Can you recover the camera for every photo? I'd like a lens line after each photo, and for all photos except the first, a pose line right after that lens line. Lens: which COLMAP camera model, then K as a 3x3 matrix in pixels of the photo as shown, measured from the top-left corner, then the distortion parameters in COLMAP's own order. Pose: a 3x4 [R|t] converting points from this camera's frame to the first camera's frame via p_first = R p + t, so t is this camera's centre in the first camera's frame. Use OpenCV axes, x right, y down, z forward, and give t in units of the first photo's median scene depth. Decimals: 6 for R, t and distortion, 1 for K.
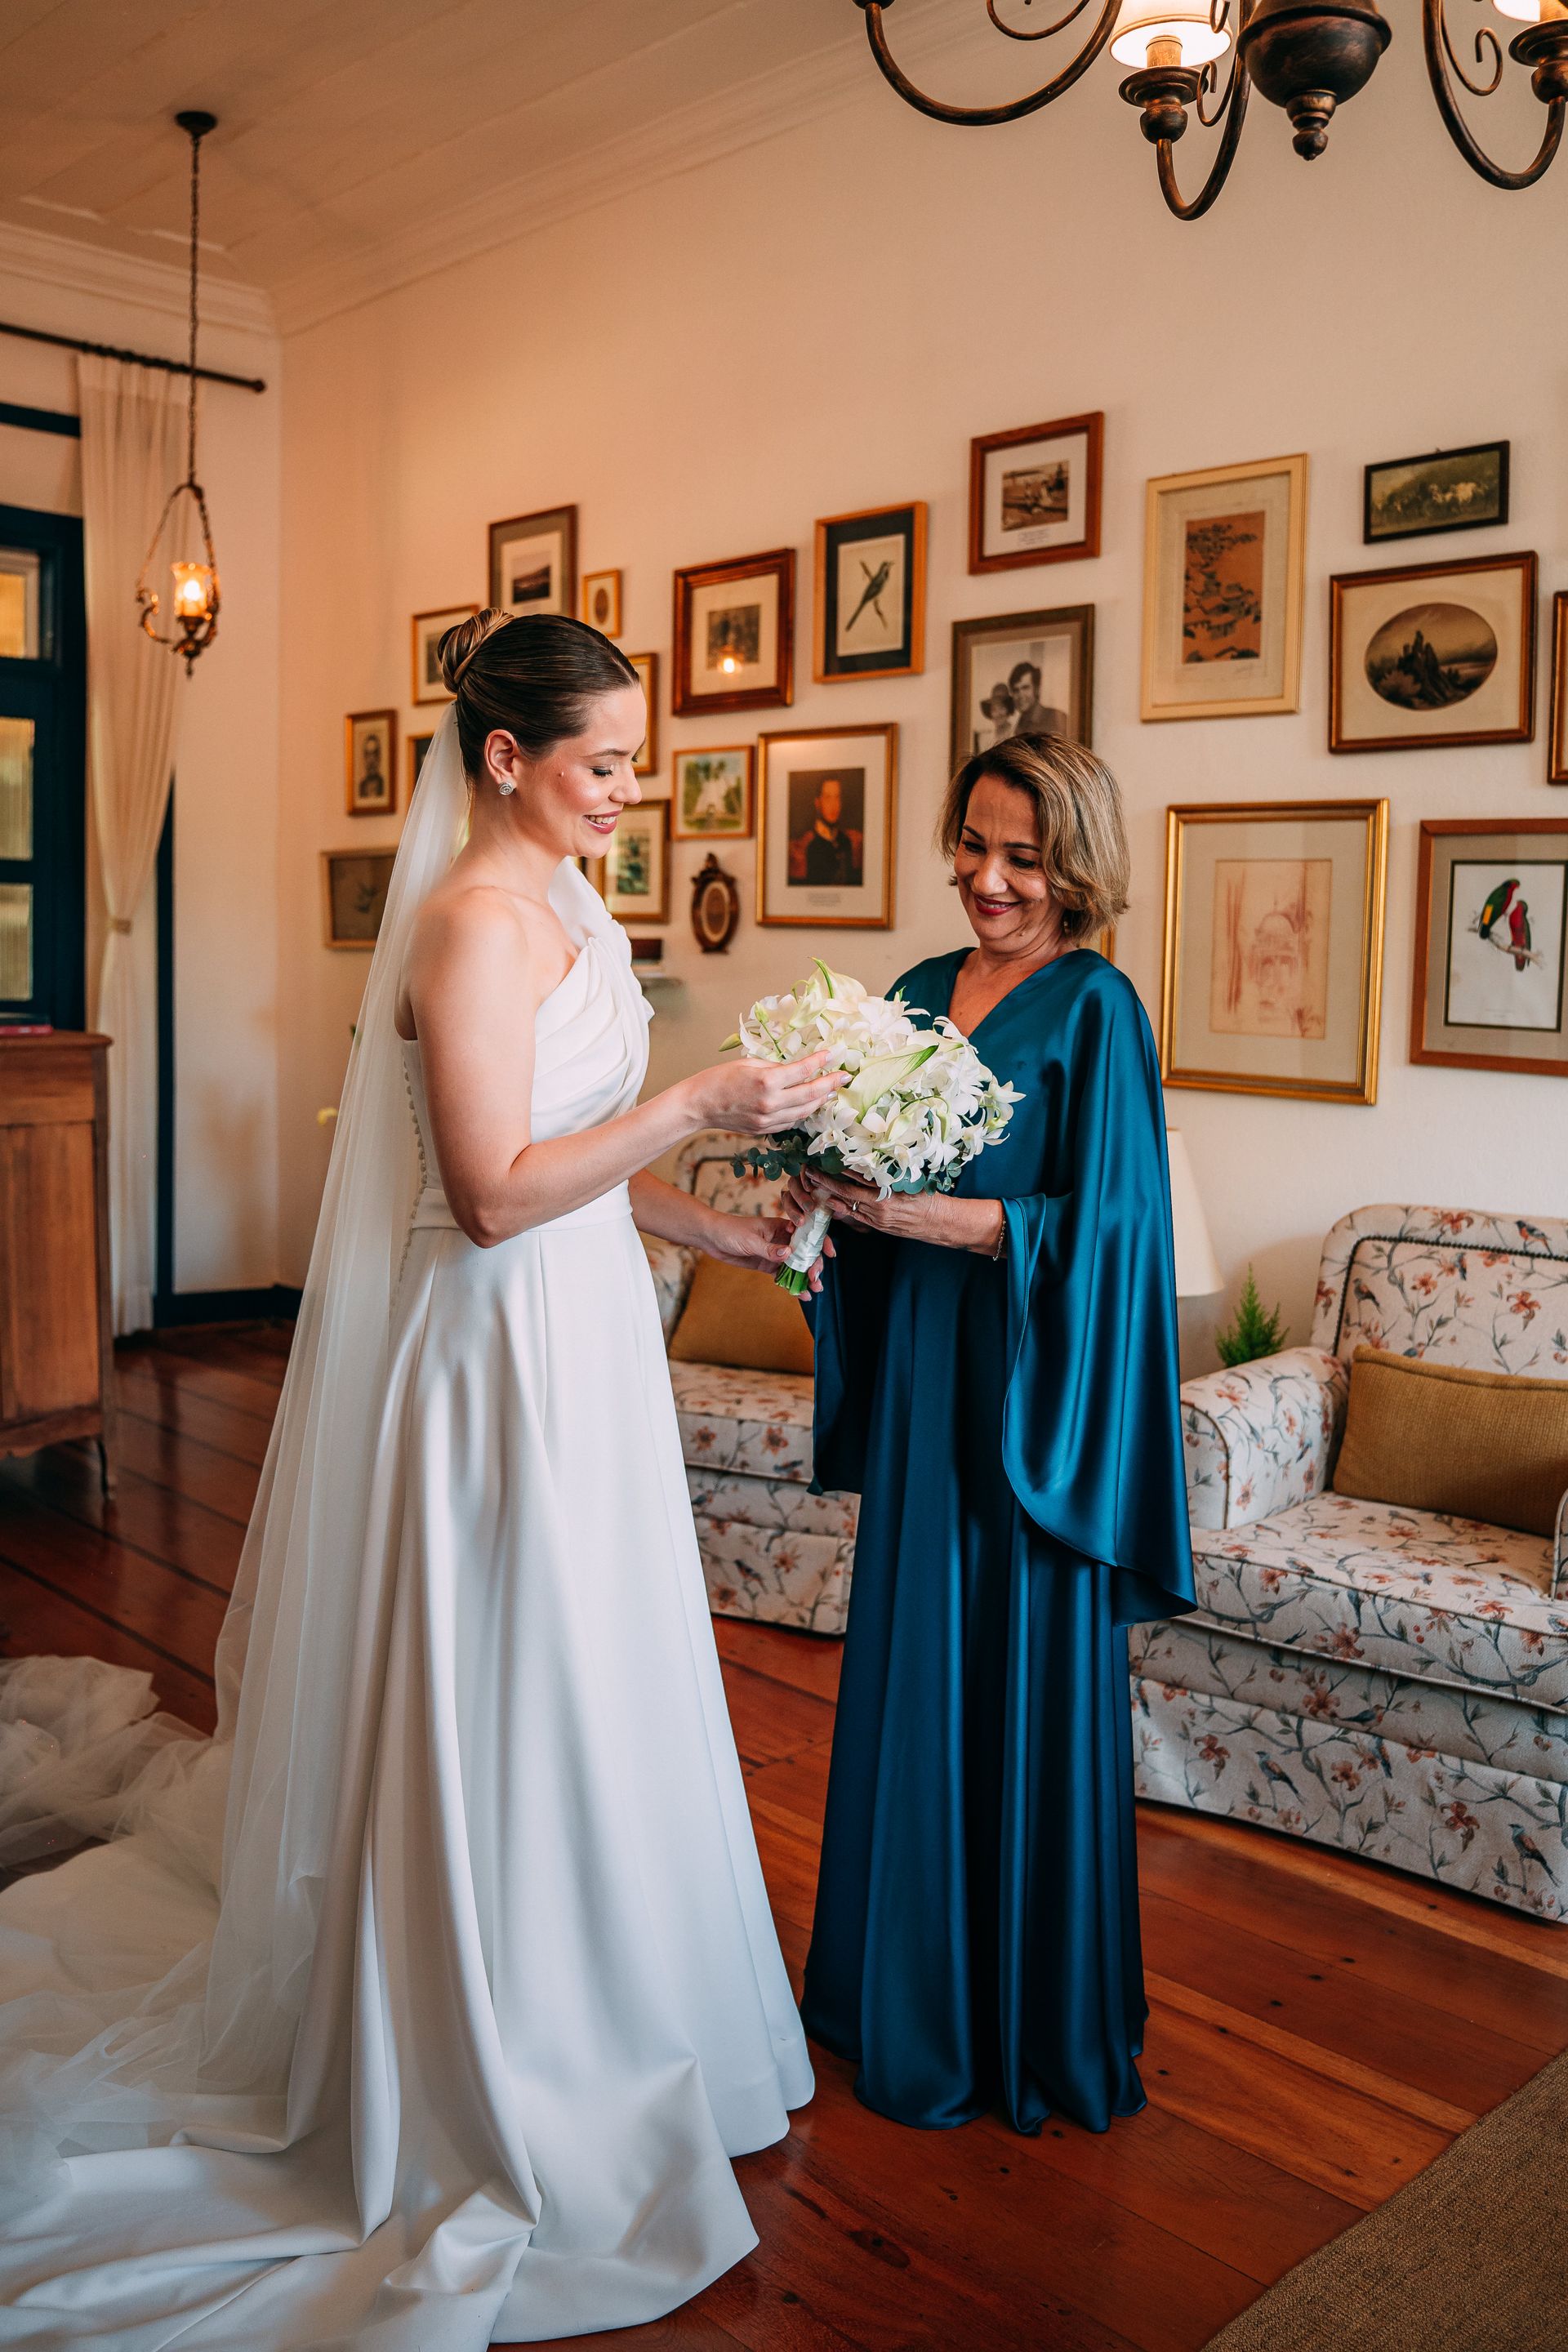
lens RADIAL K [[1972.9, 0, 788.4], [0, 1972.9, 1147.5], [0, 0, 1]] dist [-0.103640, 0.082997]
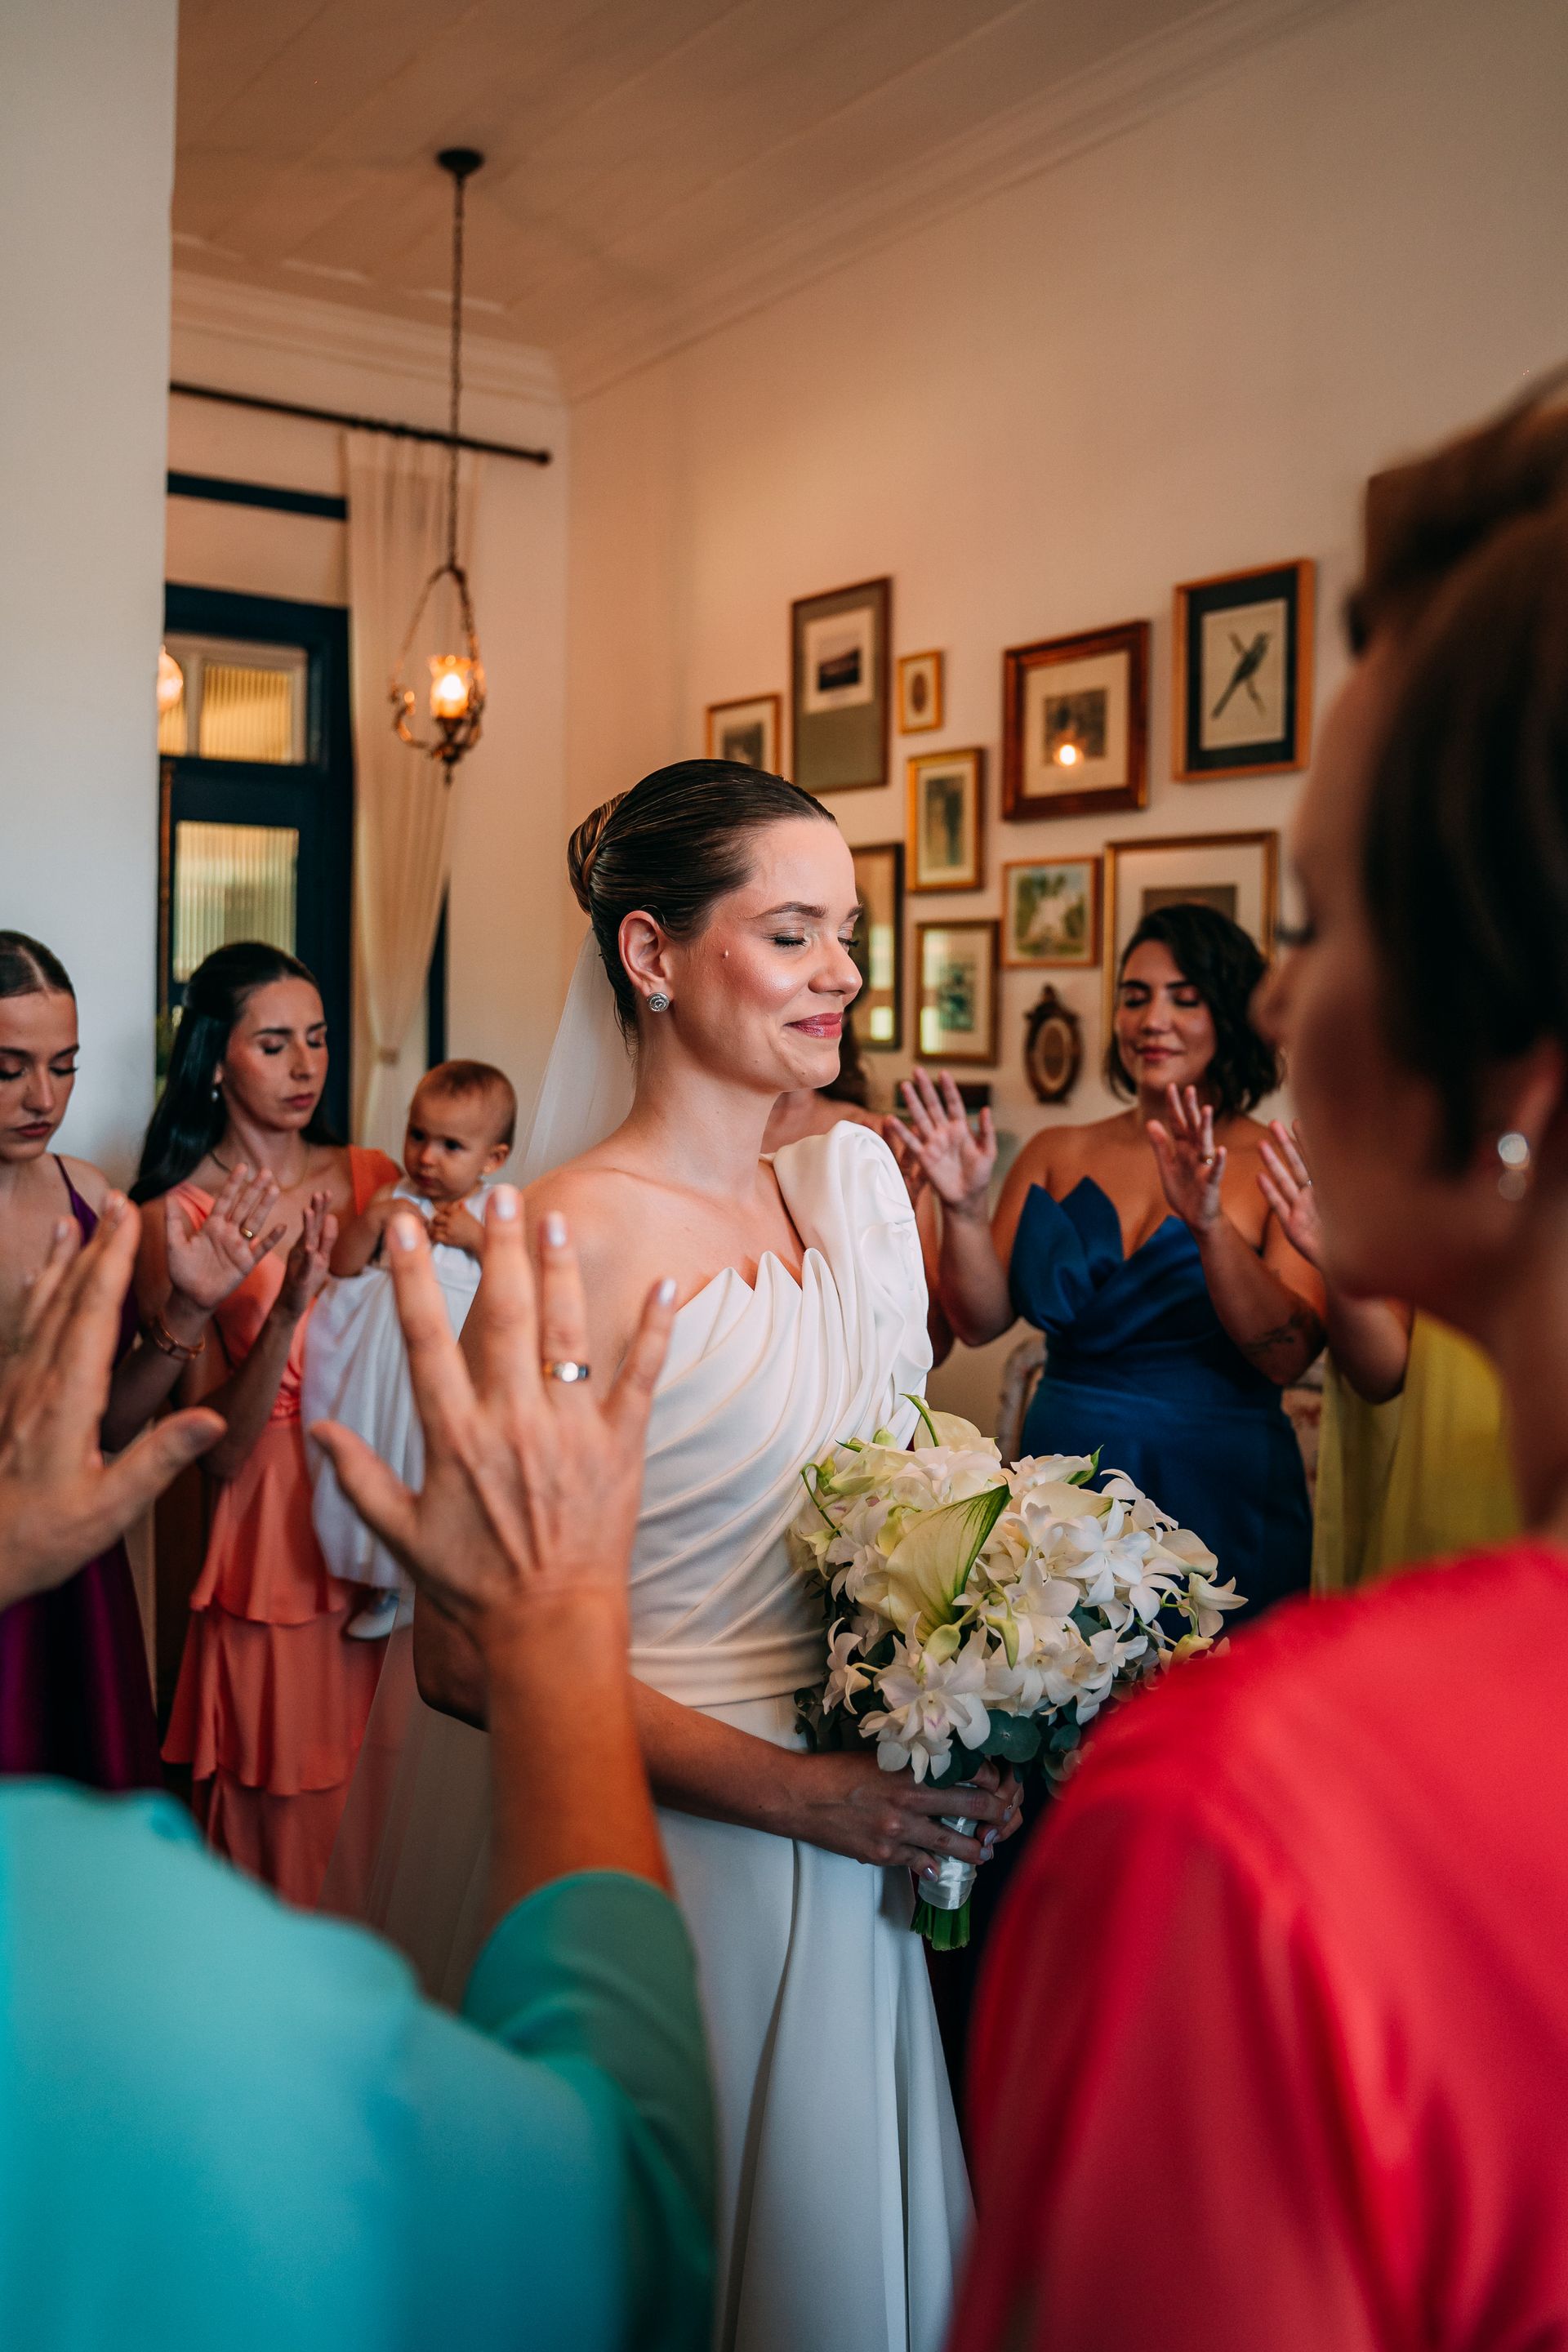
lens RADIAL K [[2057.9, 0, 791.3], [0, 2057.9, 1104.8], [0, 0, 1]] dist [-0.119891, 0.249566]
pose [[0.986405, 0.000895, -0.164331, -0.004278], [-0.011136, 0.998051, -0.061409, -0.051740], [0.163955, 0.062404, 0.984492, 0.150915]]
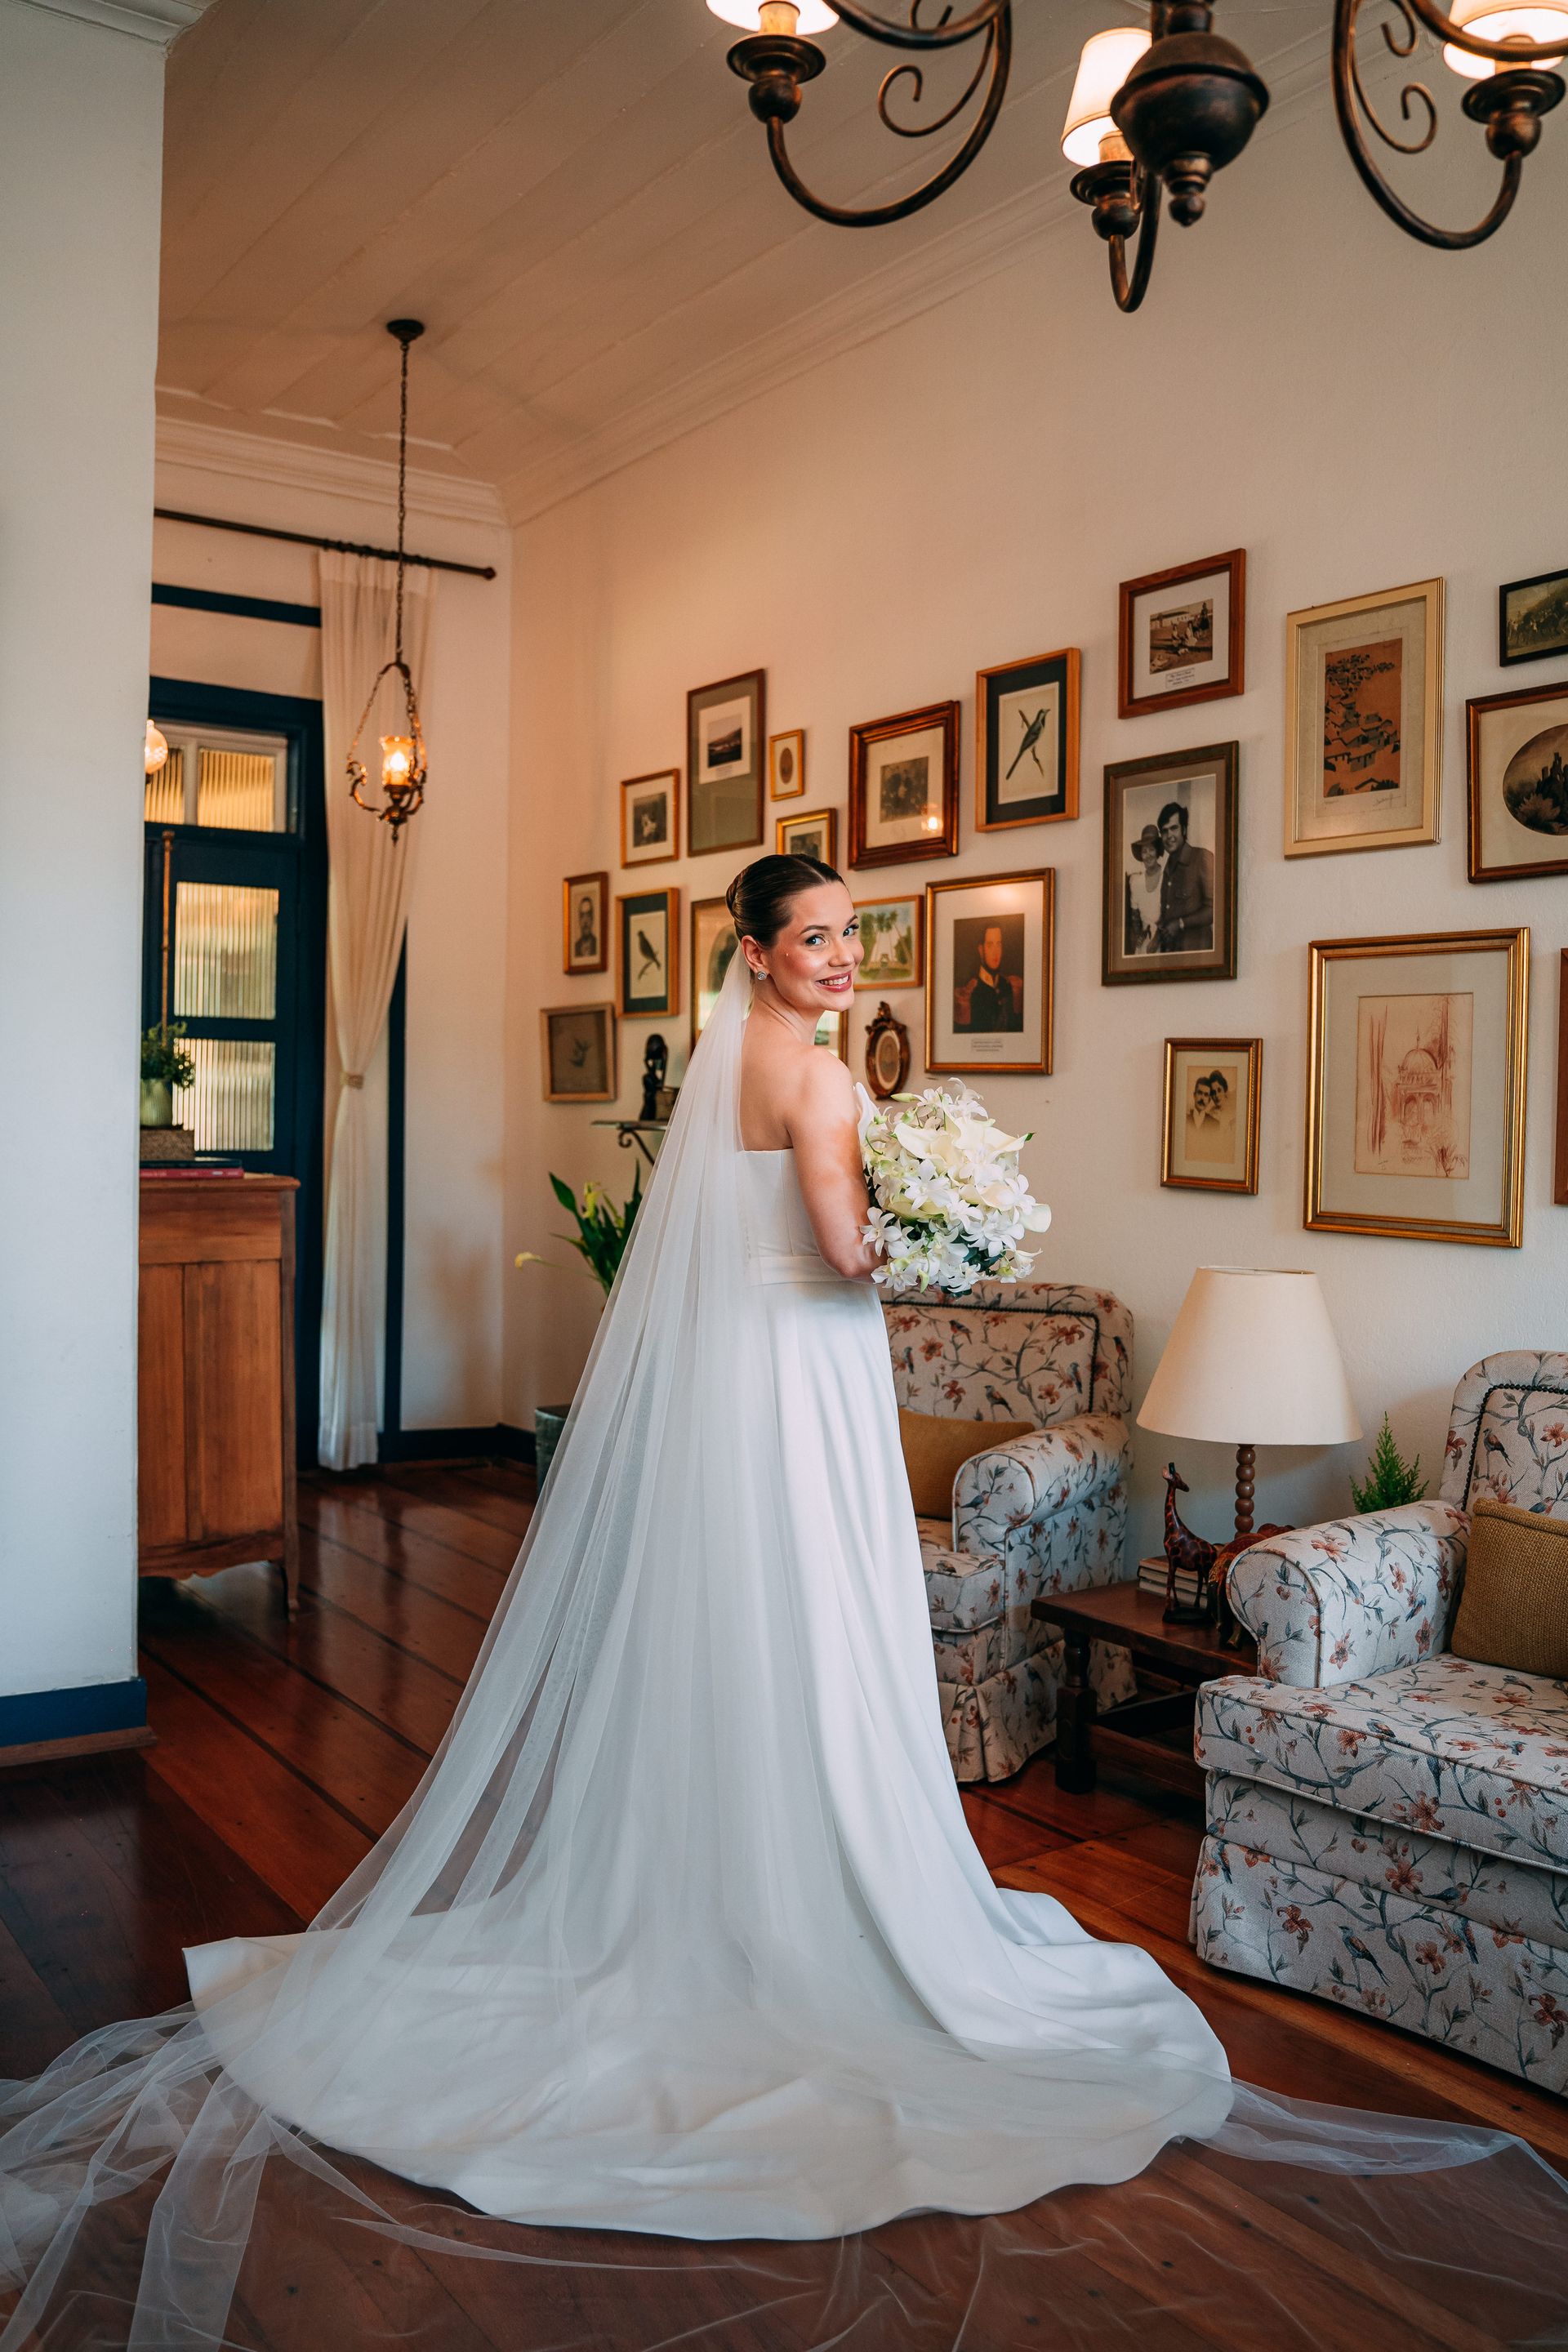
lens RADIAL K [[1920.3, 0, 782.9], [0, 1920.3, 1210.3], [0, 0, 1]] dist [-0.105051, 0.084506]
pose [[0.986827, 0.002637, -0.161757, 0.081410], [-0.010835, 0.998699, -0.049819, 0.008515], [0.161415, 0.050916, 0.985572, 0.027267]]
